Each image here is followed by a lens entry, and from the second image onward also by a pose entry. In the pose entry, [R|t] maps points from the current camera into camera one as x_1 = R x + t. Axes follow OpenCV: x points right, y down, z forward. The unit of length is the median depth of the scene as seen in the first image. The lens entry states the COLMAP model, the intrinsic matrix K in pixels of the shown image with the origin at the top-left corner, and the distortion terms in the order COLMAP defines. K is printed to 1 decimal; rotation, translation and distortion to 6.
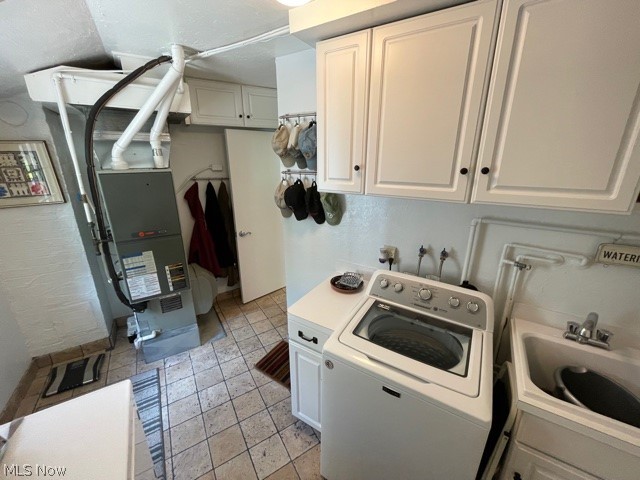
lens RADIAL K [[260.7, 0, 321.8], [0, 260.7, 239.0], [0, 0, 1]] dist [-0.001952, 0.000581]
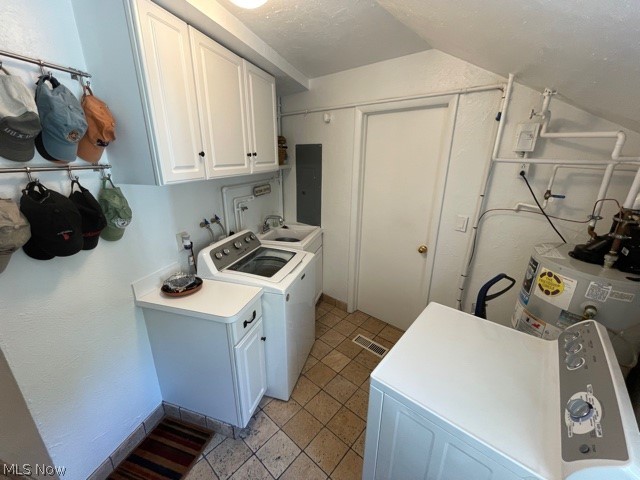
lens RADIAL K [[260.7, 0, 320.1], [0, 260.7, 238.7], [0, 0, 1]] dist [-0.001952, 0.000581]
pose [[-0.279995, -0.304263, 0.910509, -1.026988], [0.282710, 0.880253, 0.381089, -0.234777], [-0.917430, 0.364113, -0.160448, 0.833823]]
